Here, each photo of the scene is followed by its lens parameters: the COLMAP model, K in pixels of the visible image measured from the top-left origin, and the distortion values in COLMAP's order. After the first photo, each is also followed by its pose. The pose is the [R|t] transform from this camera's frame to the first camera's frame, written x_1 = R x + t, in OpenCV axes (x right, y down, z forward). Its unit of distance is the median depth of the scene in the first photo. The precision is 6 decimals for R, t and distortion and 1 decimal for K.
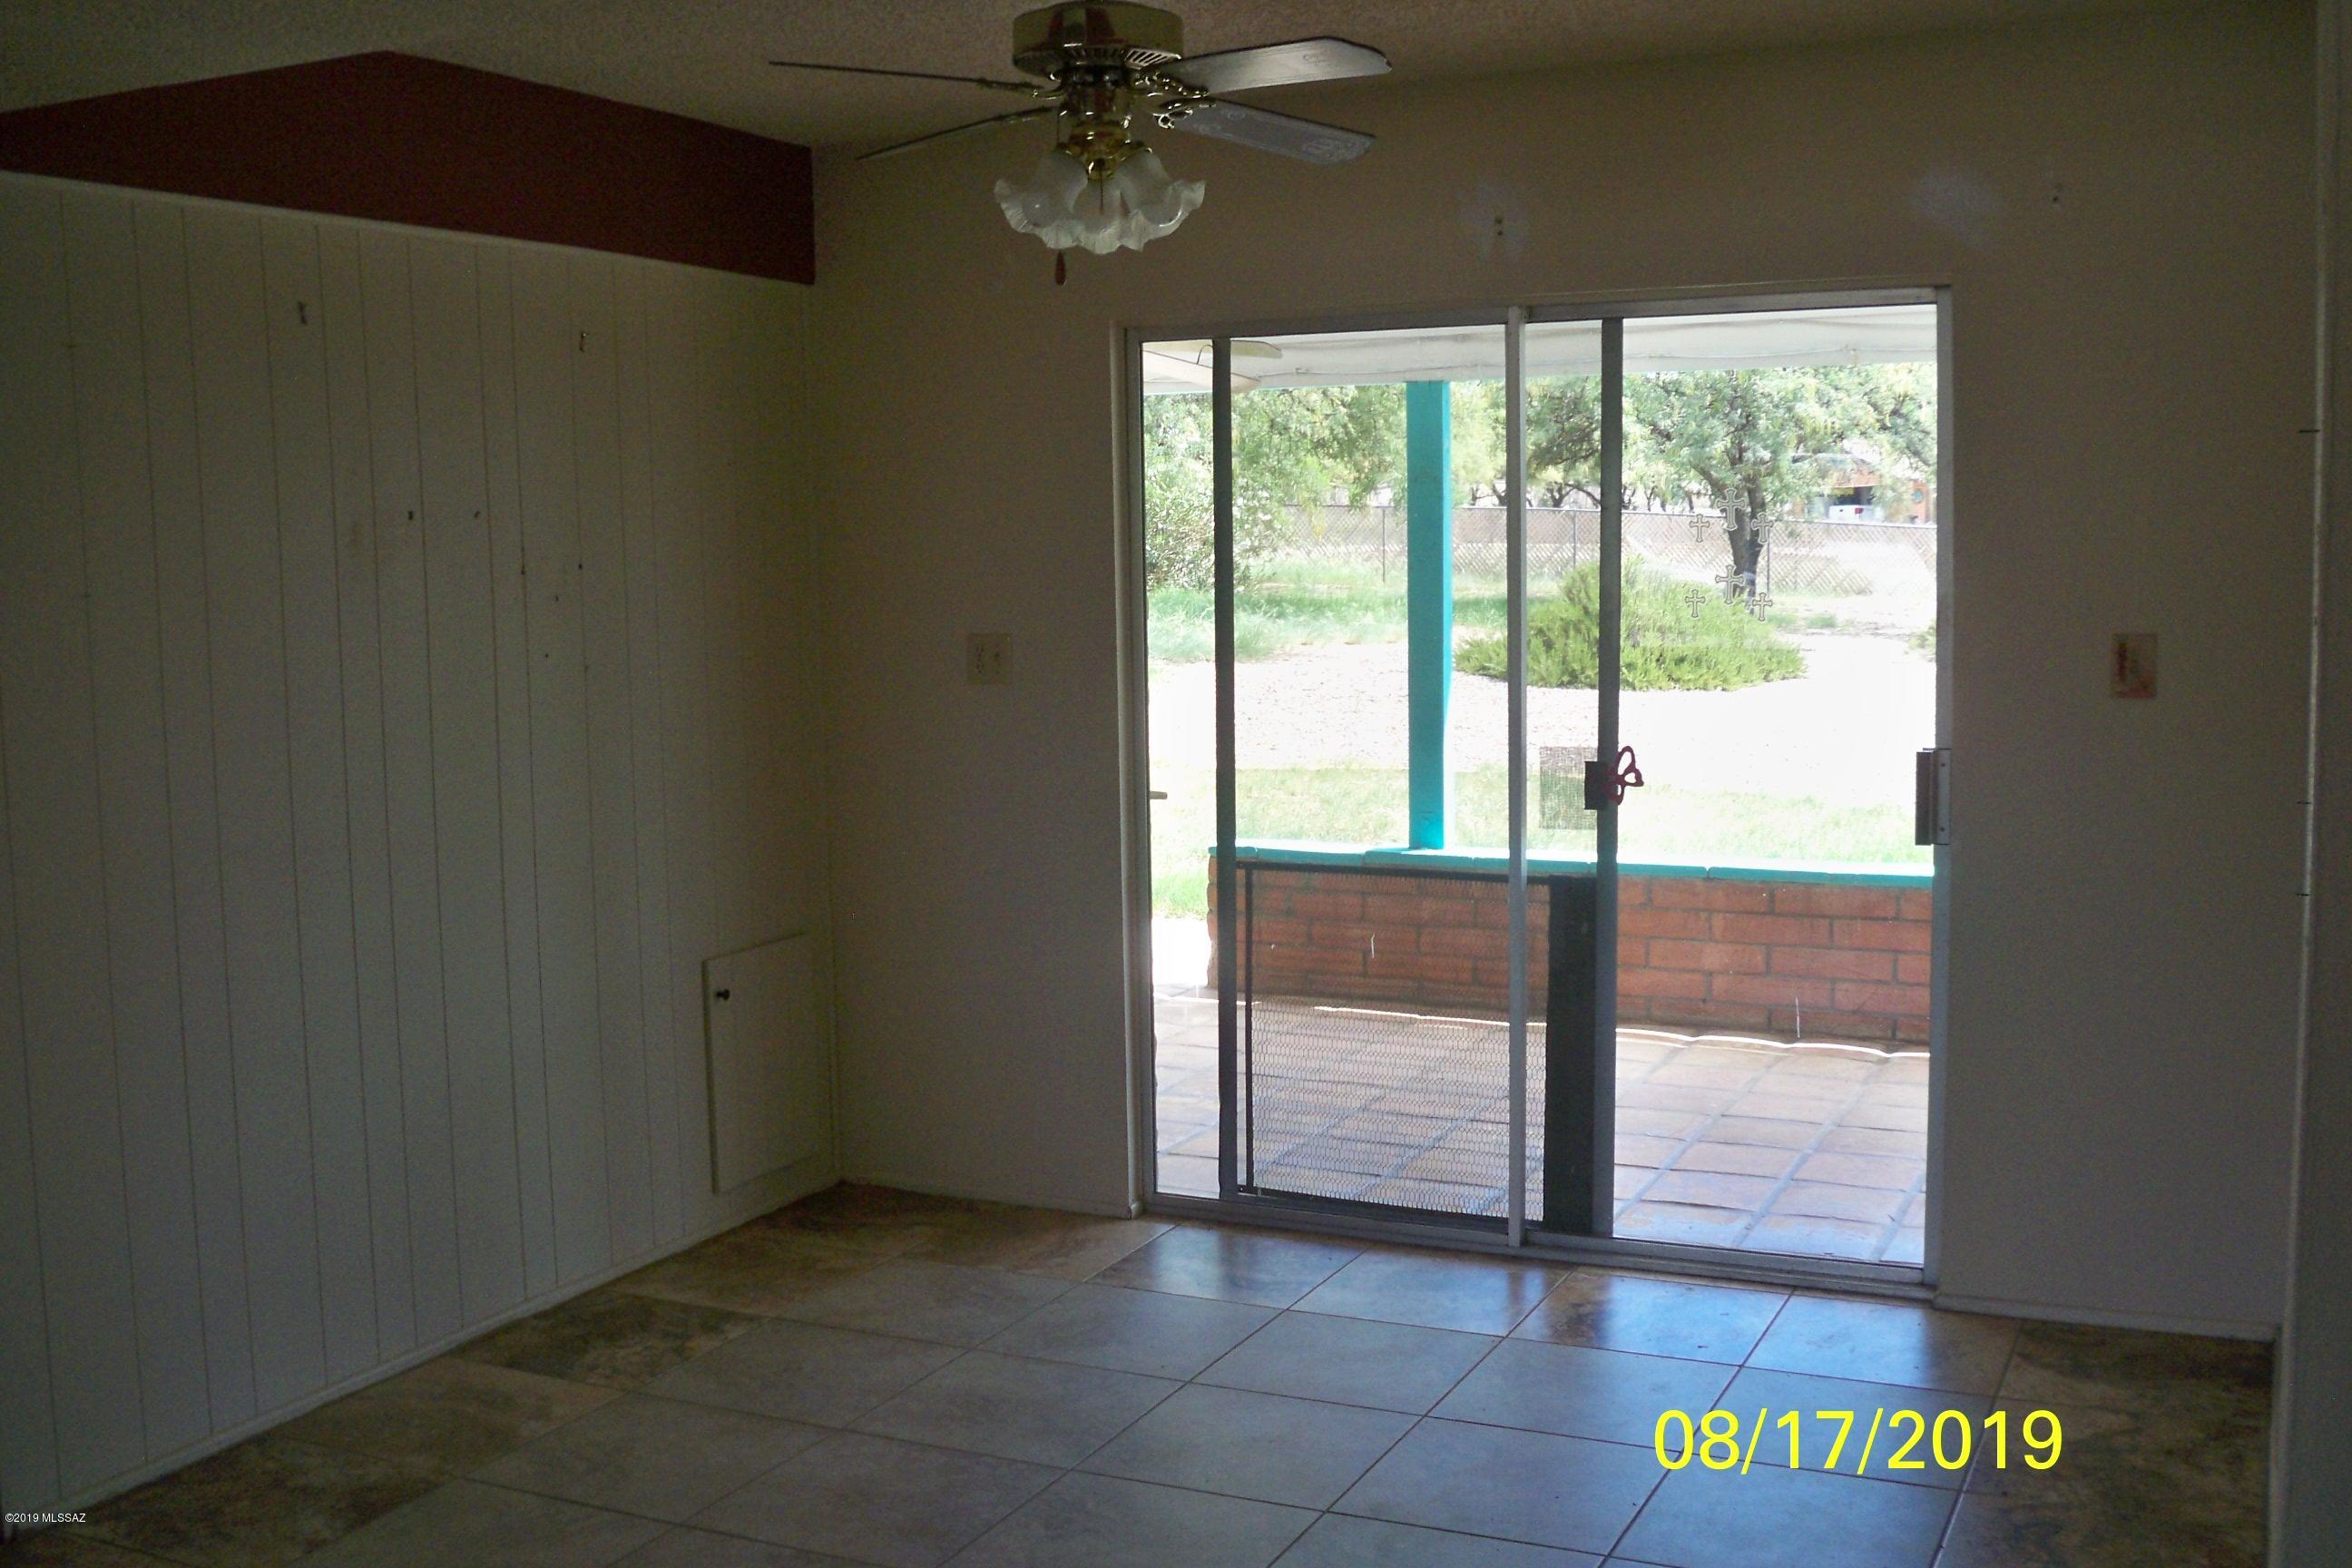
lens RADIAL K [[2397.1, 0, 1182.0], [0, 2397.1, 790.9], [0, 0, 1]] dist [-0.151245, 0.154592]
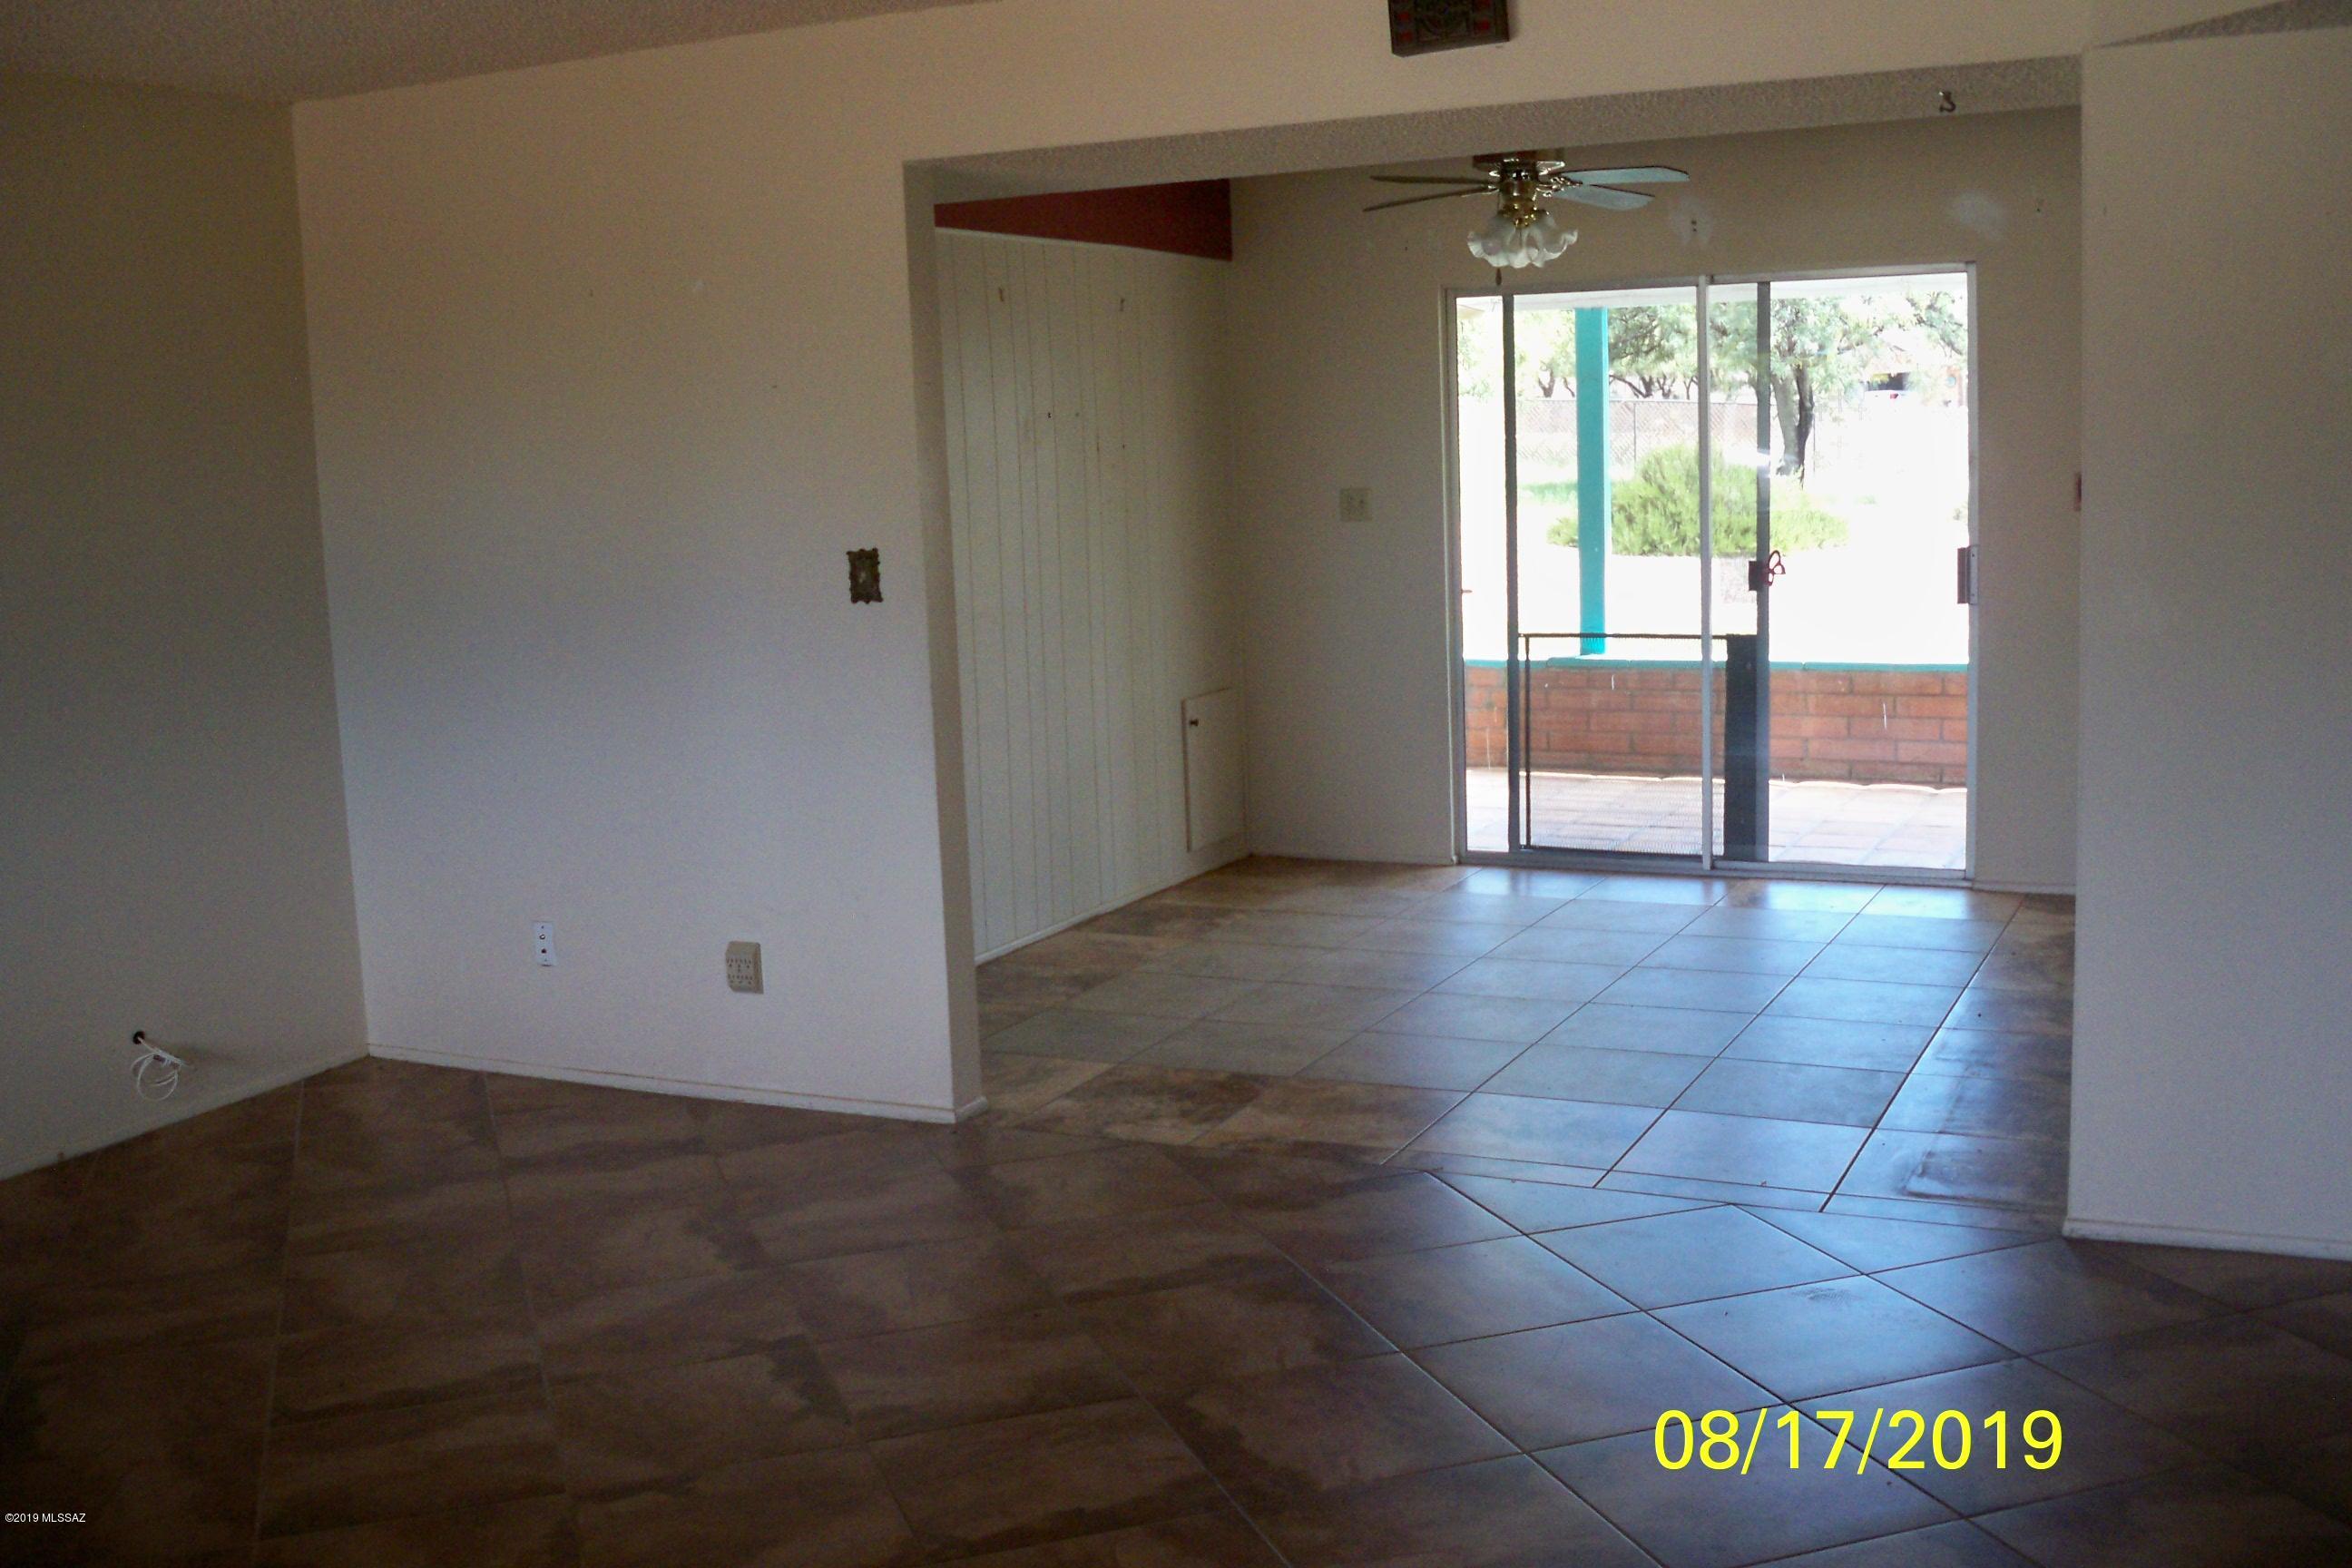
lens RADIAL K [[2397.1, 0, 1182.0], [0, 2397.1, 790.9], [0, 0, 1]] dist [-0.151245, 0.154592]
pose [[0.999745, -0.017662, -0.014098, -0.162142], [0.018244, 0.998941, 0.042230, 0.057608], [0.013337, -0.042476, 0.999008, -0.508521]]
